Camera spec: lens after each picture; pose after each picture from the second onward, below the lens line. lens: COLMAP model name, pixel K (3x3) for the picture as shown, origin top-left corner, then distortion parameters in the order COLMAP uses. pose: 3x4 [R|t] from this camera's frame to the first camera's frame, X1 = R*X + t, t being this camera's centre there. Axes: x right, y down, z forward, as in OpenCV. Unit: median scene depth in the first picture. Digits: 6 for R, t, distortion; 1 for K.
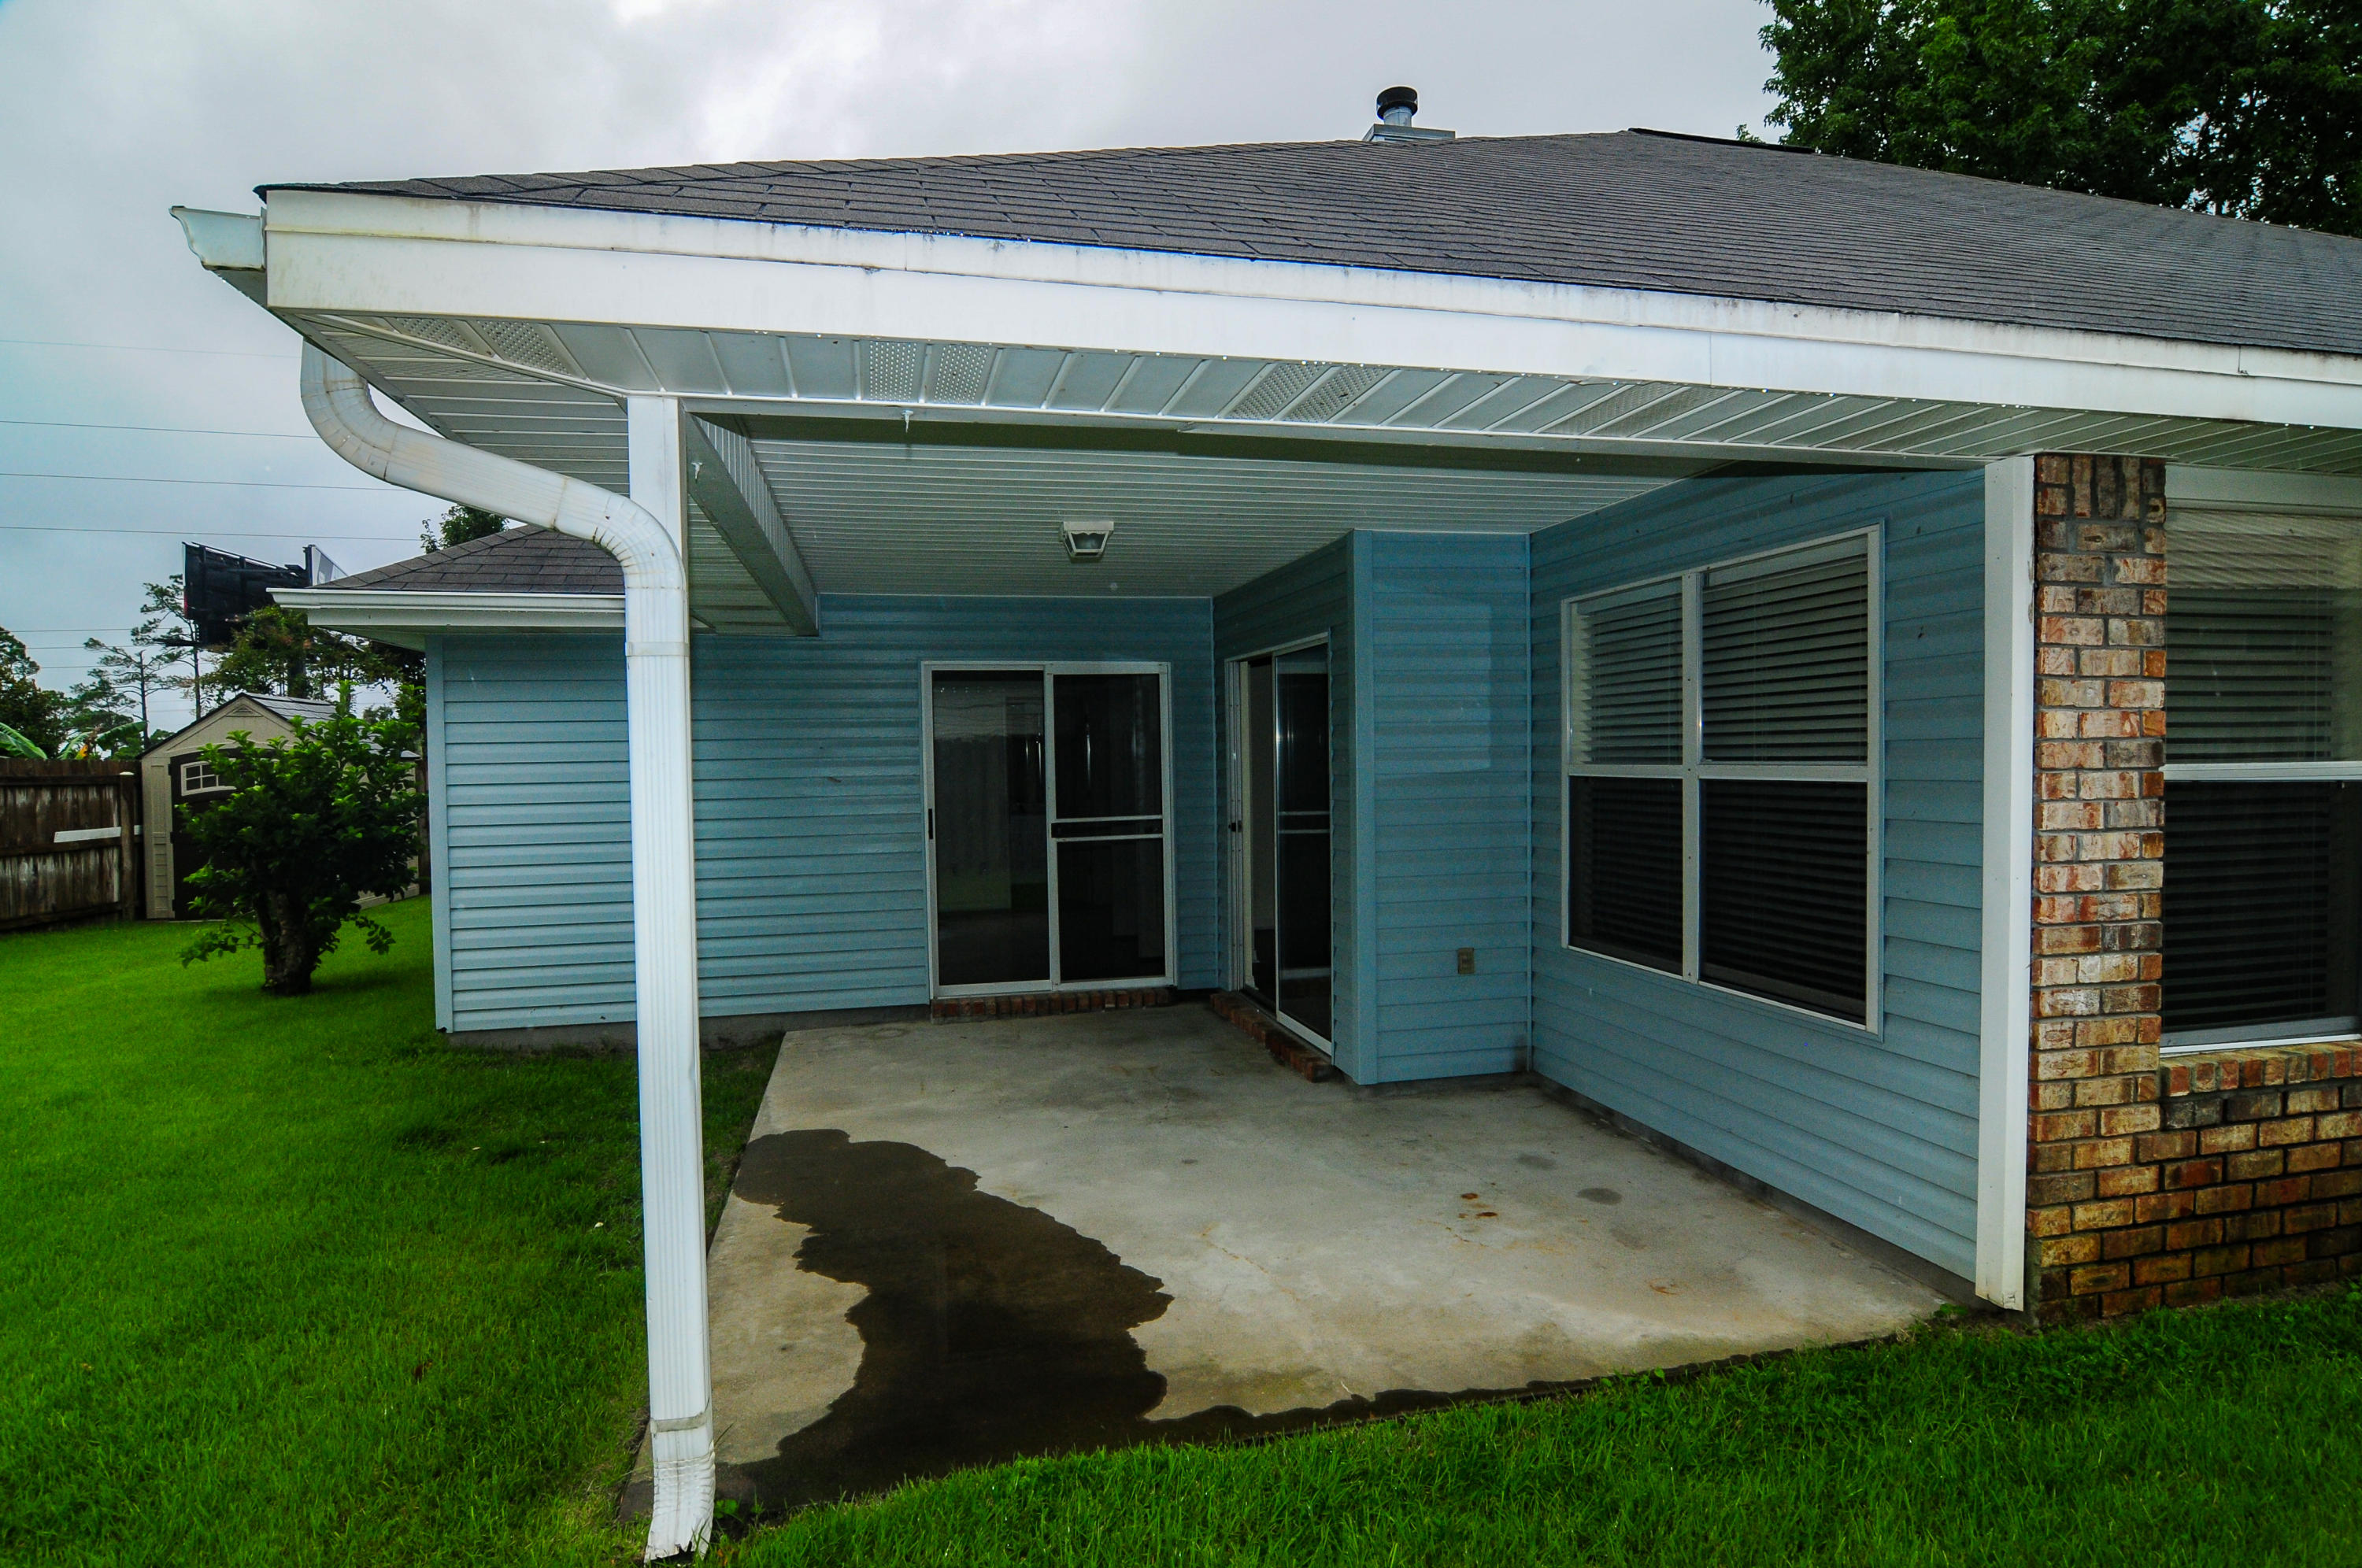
lens RADIAL K [[1264.4, 0, 1176.5], [0, 1264.4, 798.4], [0, 0, 1]] dist [-0.008022, -0.010476]
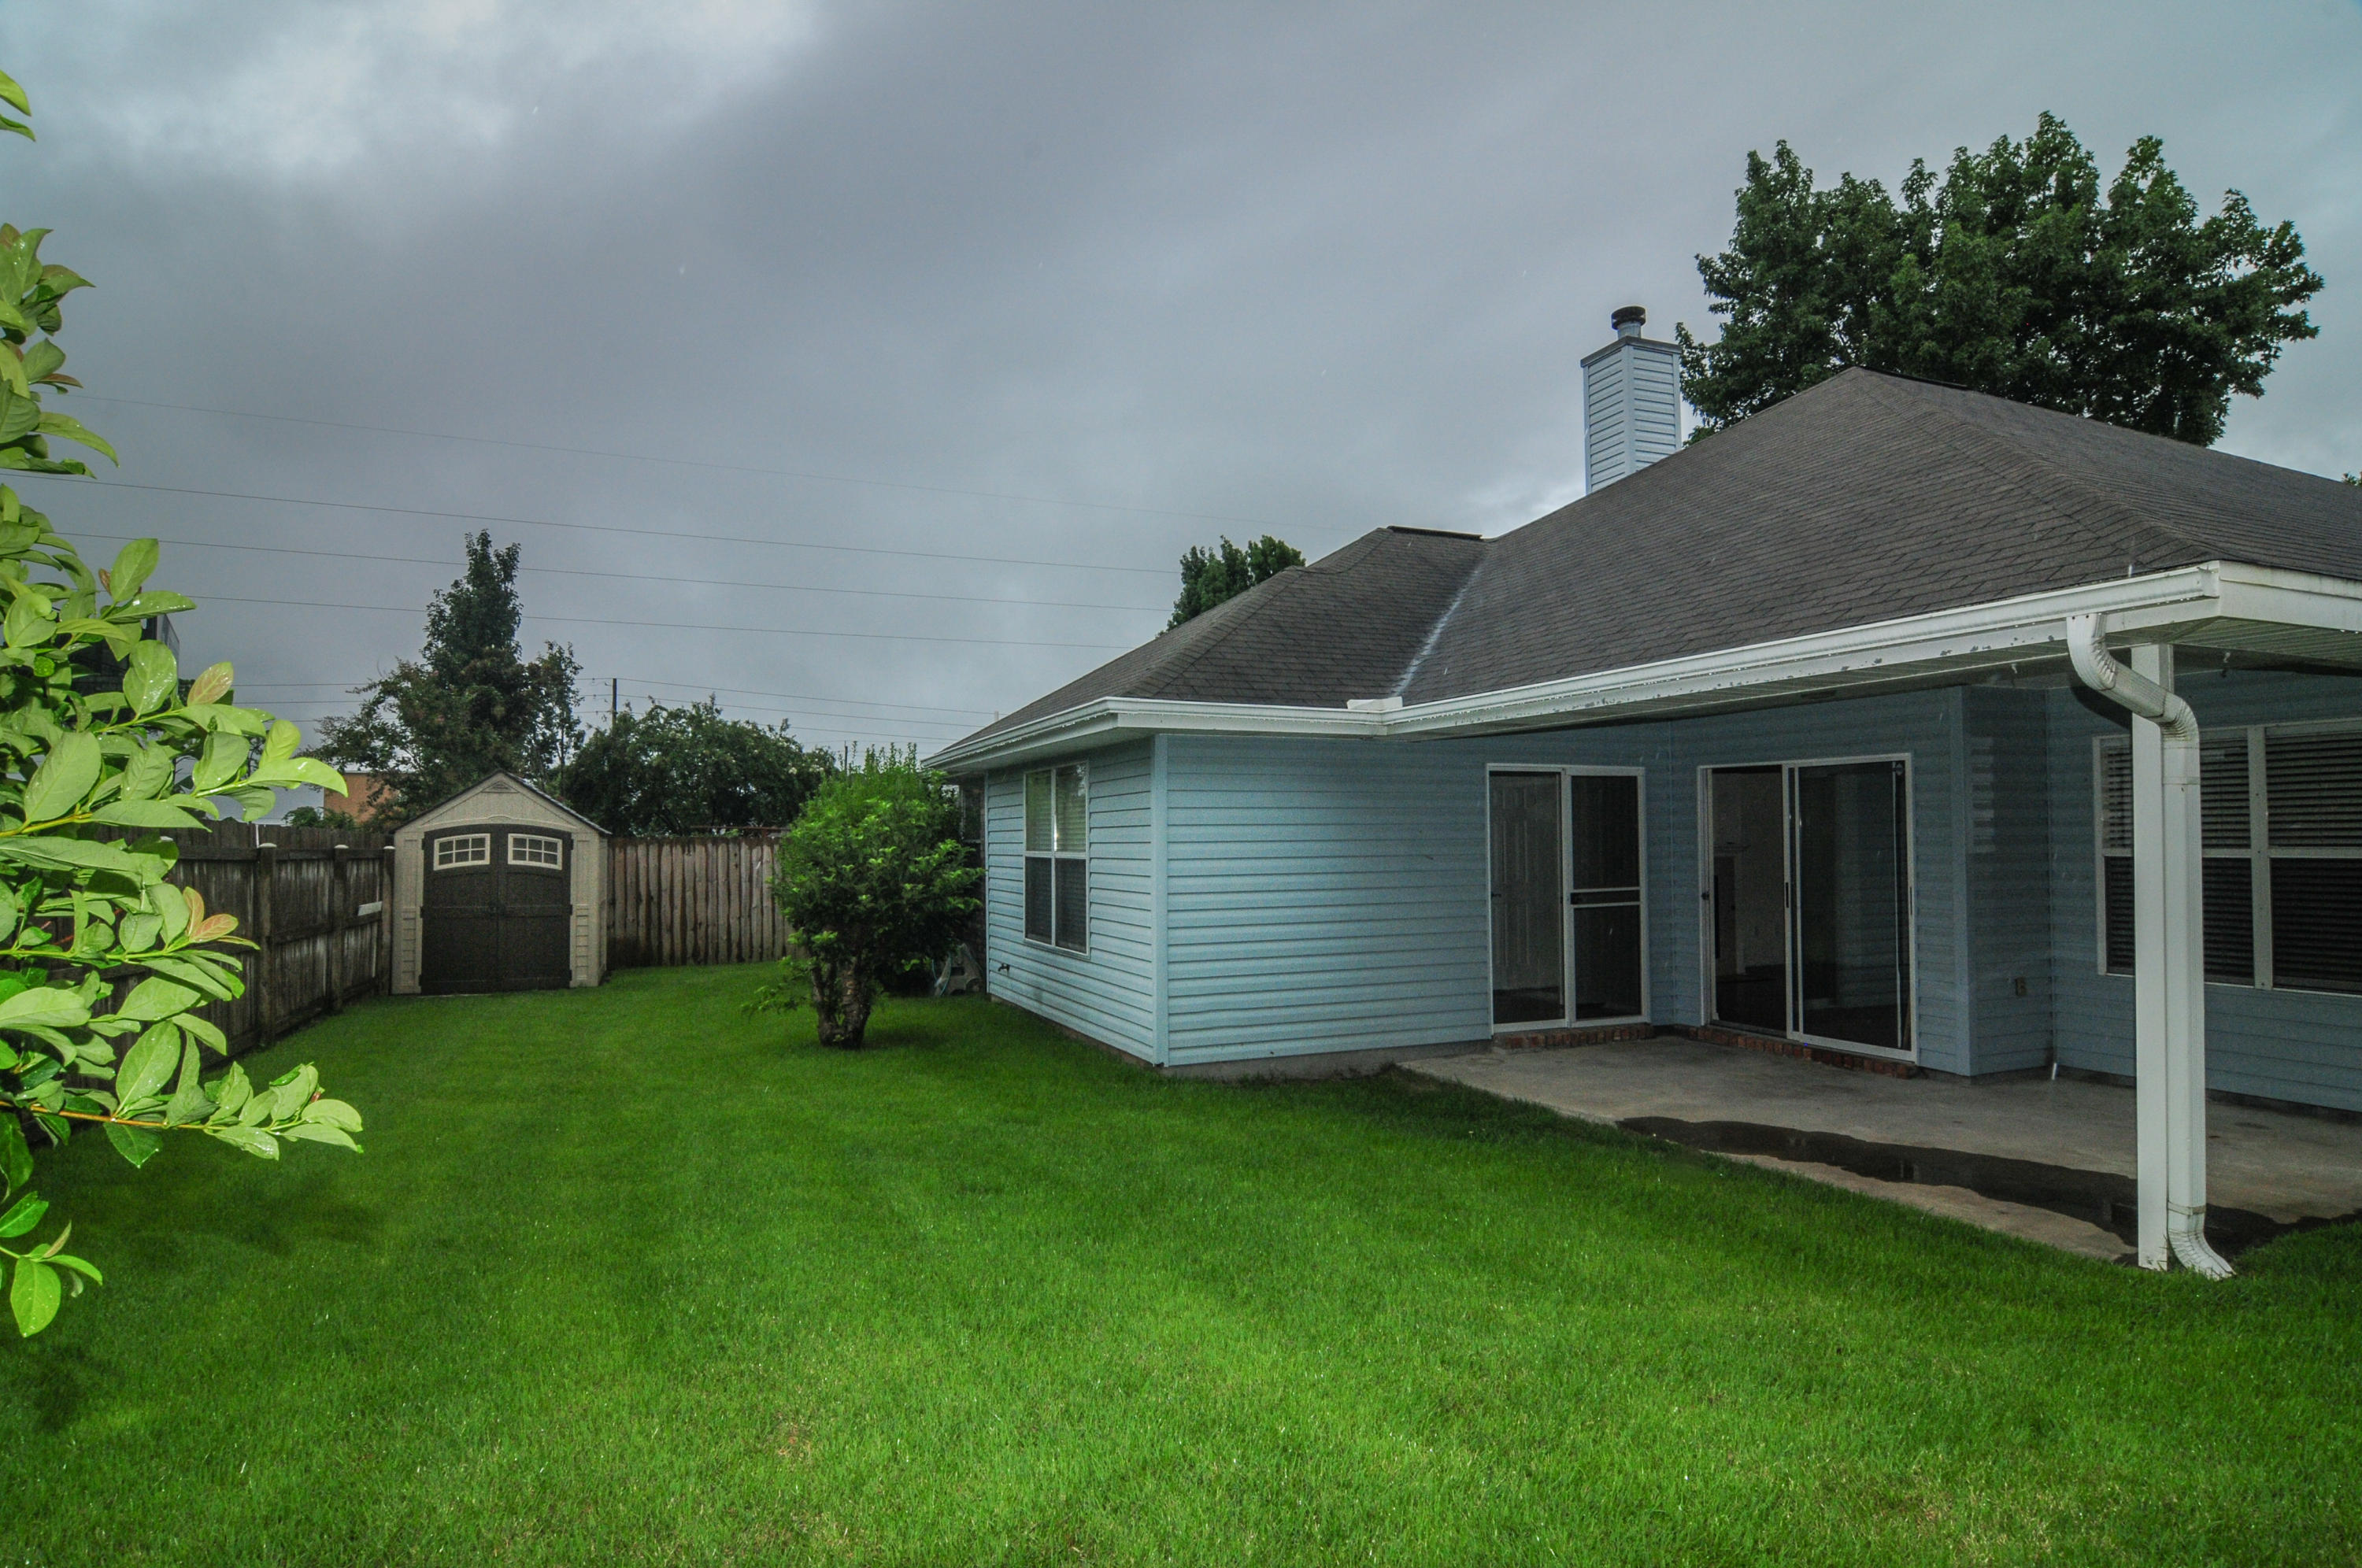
lens RADIAL K [[1264.4, 0, 1176.5], [0, 1264.4, 798.4], [0, 0, 1]] dist [-0.008022, -0.010476]
pose [[0.985751, 0.014543, 0.167584, -0.803194], [-0.003289, 0.997731, -0.067242, 0.013374], [-0.168182, 0.065732, 0.983562, -0.204806]]
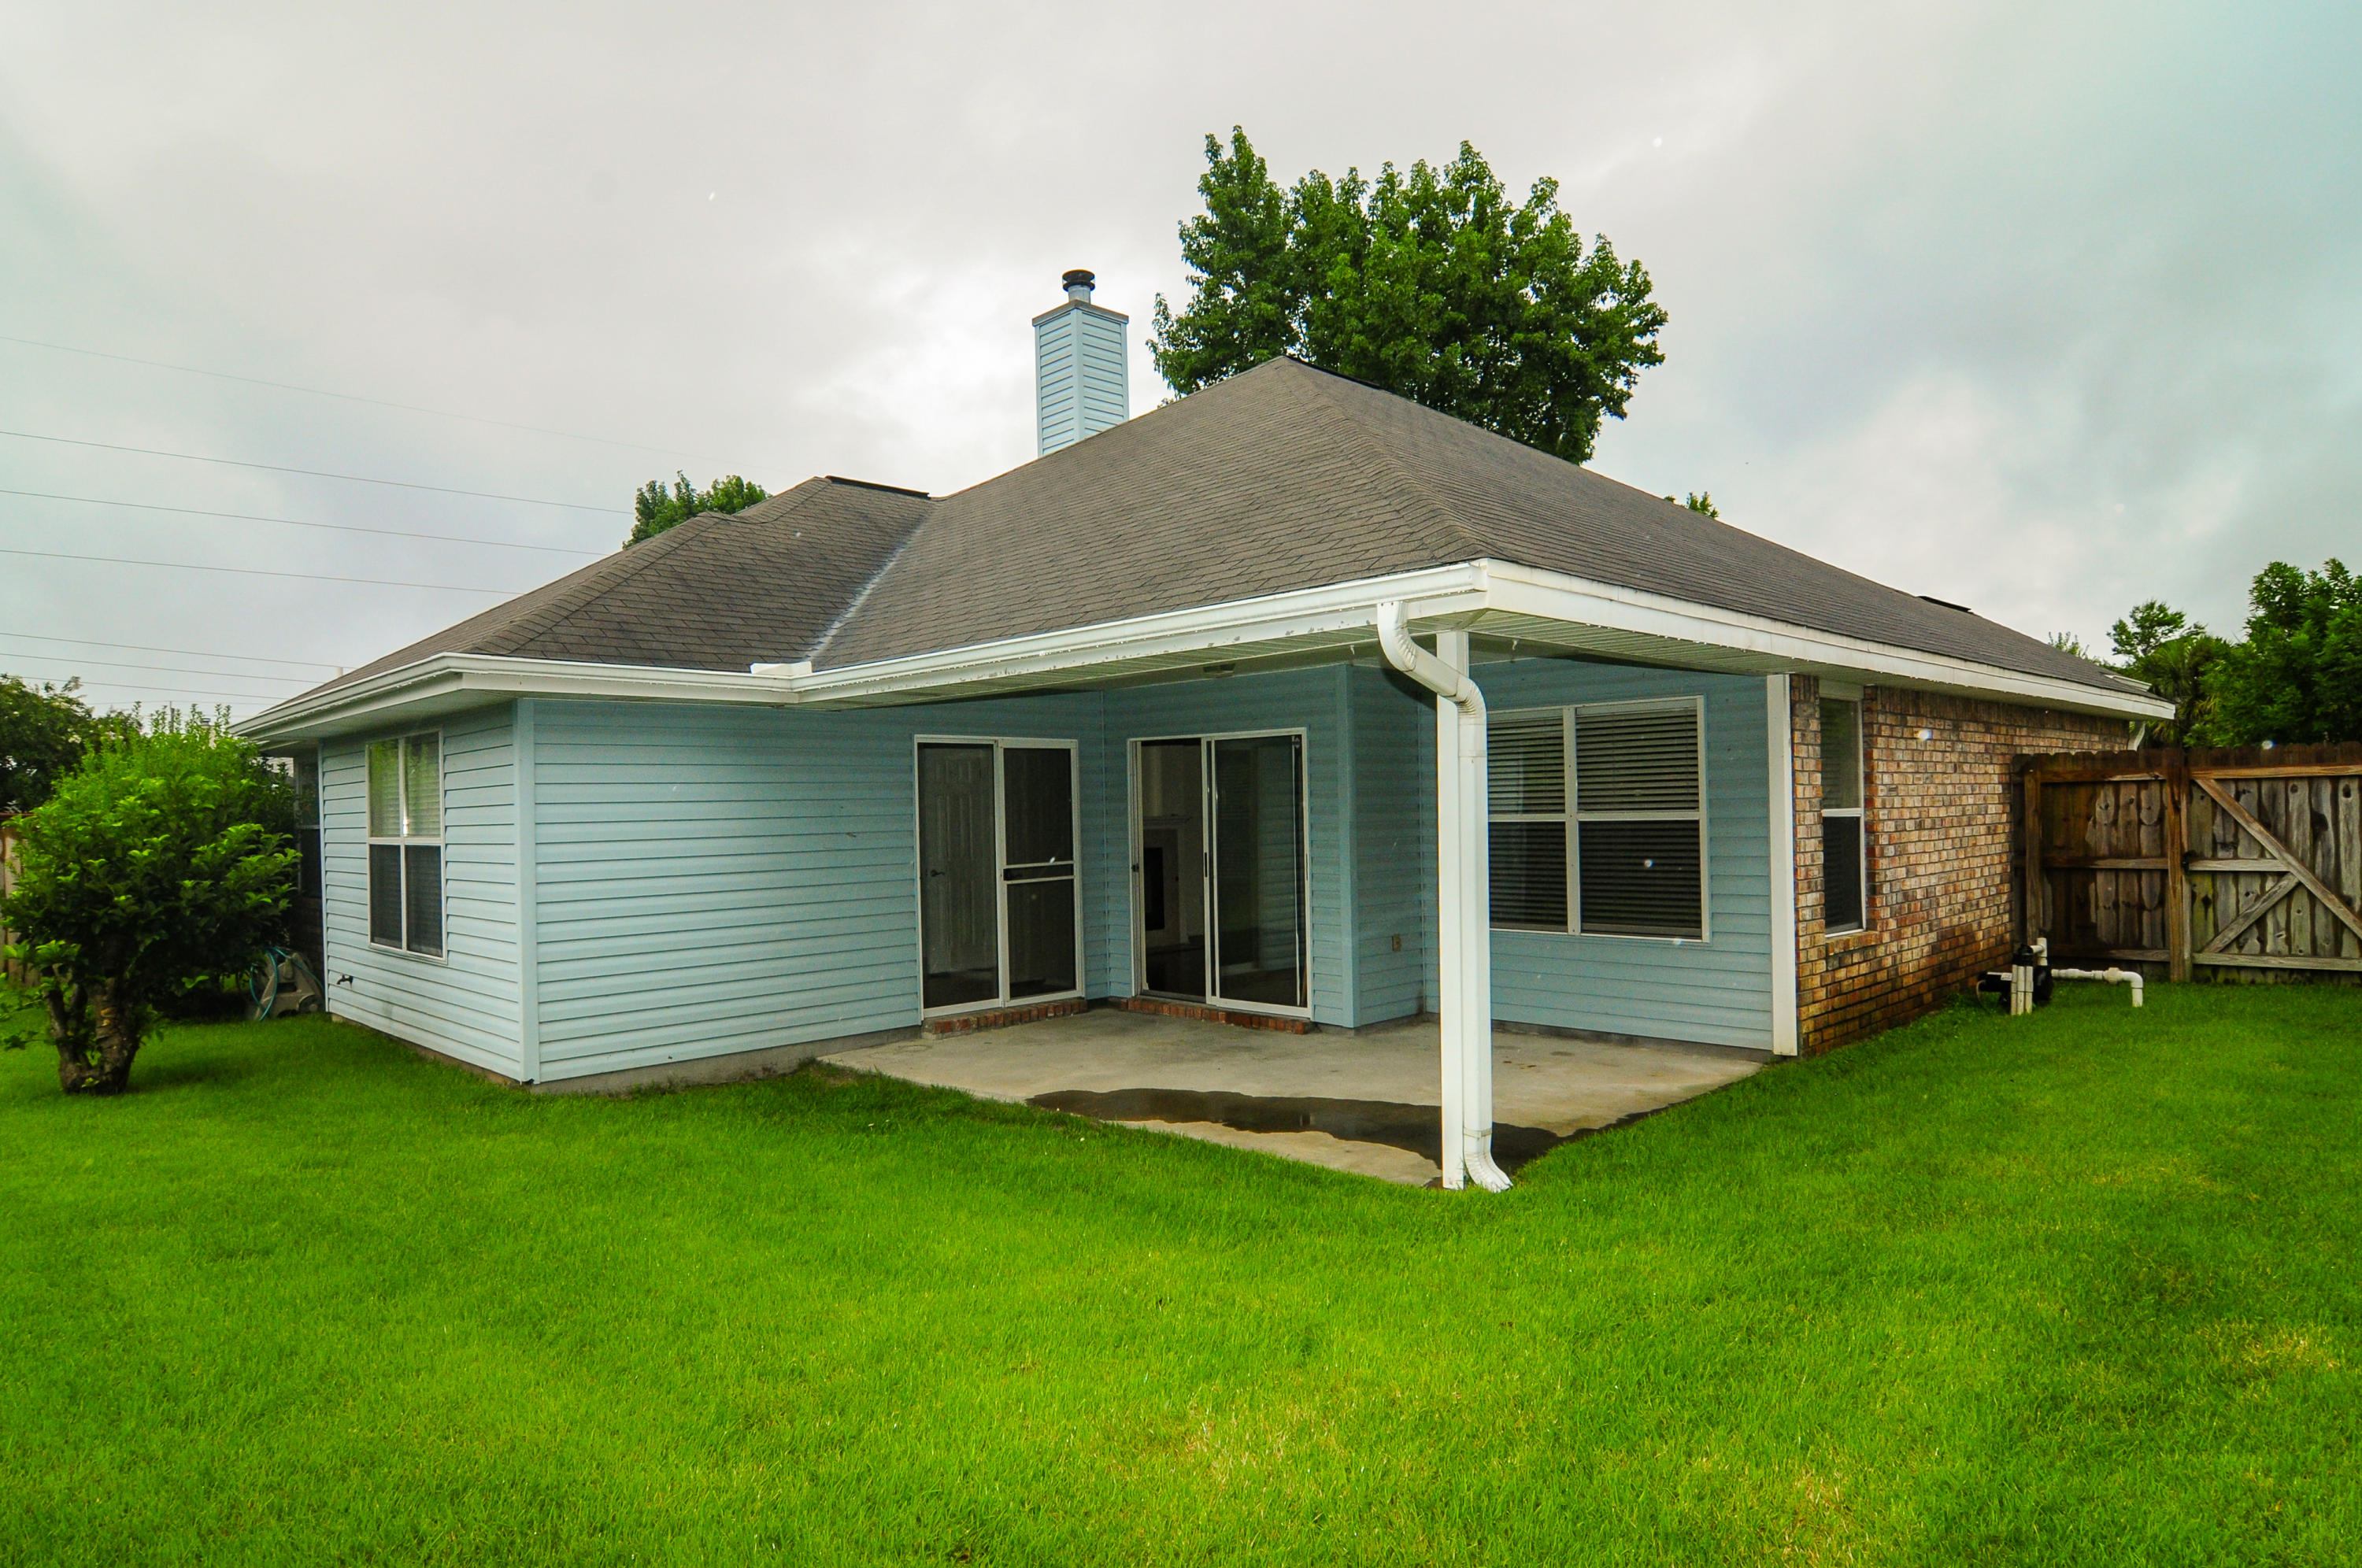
lens RADIAL K [[1350.1, 0, 1178.0], [0, 1350.1, 798.5], [0, 0, 1]] dist [-0.005517, -0.013556]
pose [[0.851567, 0.001357, 0.524243, -0.737068], [0.025357, 0.998720, -0.043775, 0.015275], [-0.523632, 0.050570, 0.850443, -0.234071]]
